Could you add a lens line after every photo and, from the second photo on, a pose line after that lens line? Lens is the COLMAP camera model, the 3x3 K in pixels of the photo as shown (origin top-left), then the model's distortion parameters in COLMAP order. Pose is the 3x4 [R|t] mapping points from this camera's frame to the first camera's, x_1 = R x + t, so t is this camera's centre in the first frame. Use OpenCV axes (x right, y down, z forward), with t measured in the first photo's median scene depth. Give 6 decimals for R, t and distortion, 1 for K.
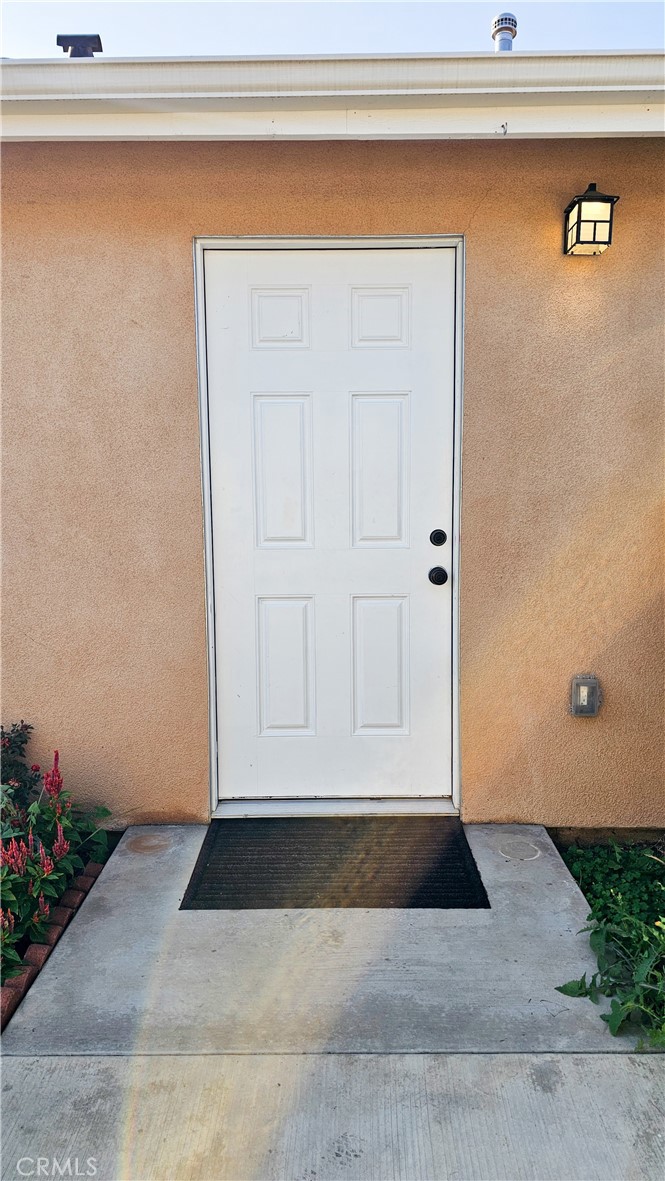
lens RADIAL K [[790.3, 0, 332.5], [0, 790.3, 590.5], [0, 0, 1]] dist [0.071440, -0.085116]
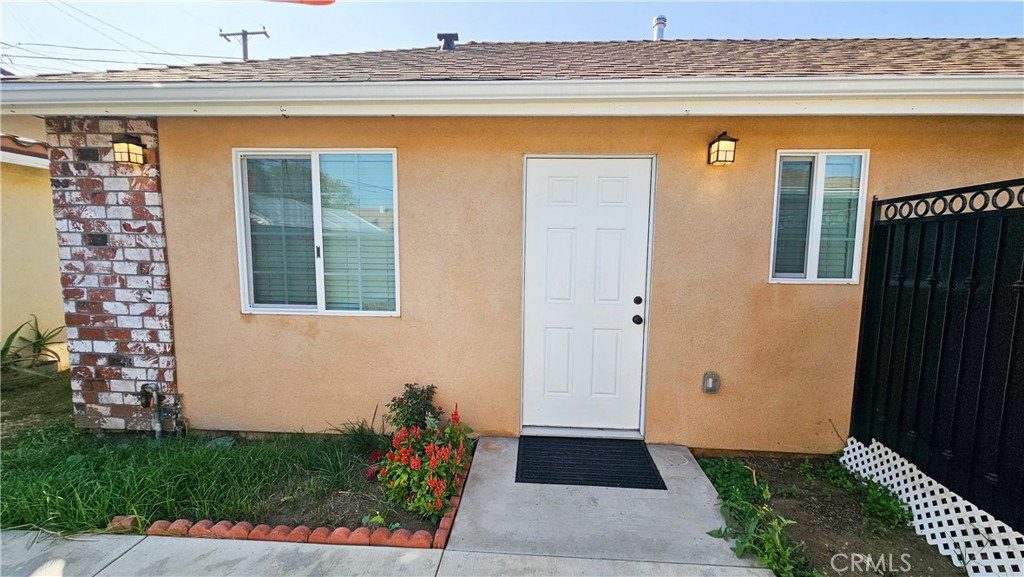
lens RADIAL K [[429.9, 0, 511.1], [0, 429.9, 293.7], [0, 0, 1]] dist [-0.000630, -0.000198]
pose [[0.998011, 0.028696, -0.056130, -0.132886], [-0.028675, 0.999588, 0.001172, -0.080776], [0.056140, 0.000440, 0.998423, -0.104020]]
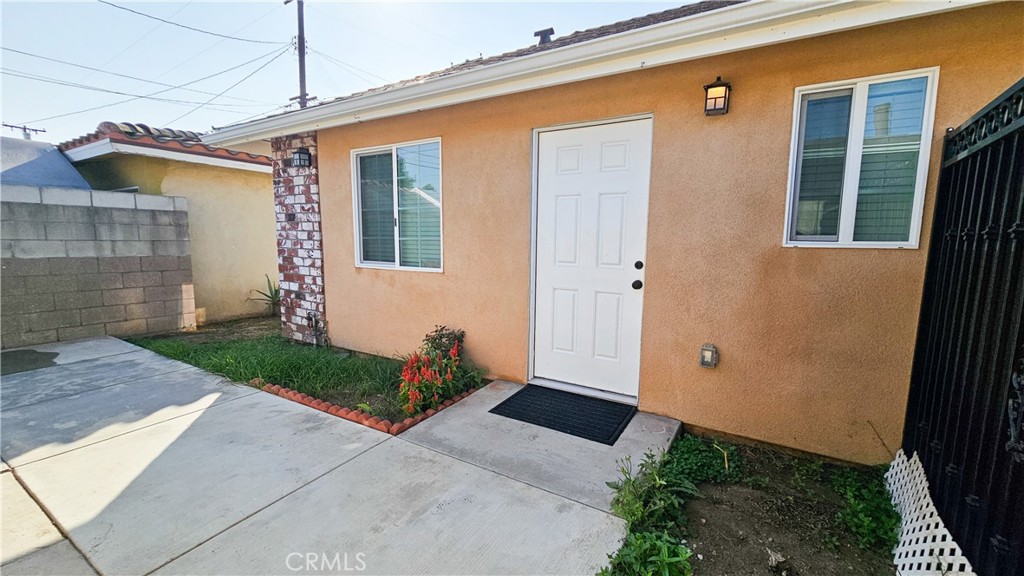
lens RADIAL K [[415.5, 0, 514.8], [0, 415.5, 292.6], [0, 0, 1]] dist [-0.000304, -0.000429]
pose [[0.859737, 0.086924, -0.503285, 0.421005], [-0.075778, 0.996214, 0.042610, -0.021224], [0.505083, 0.001505, 0.863069, -0.048449]]
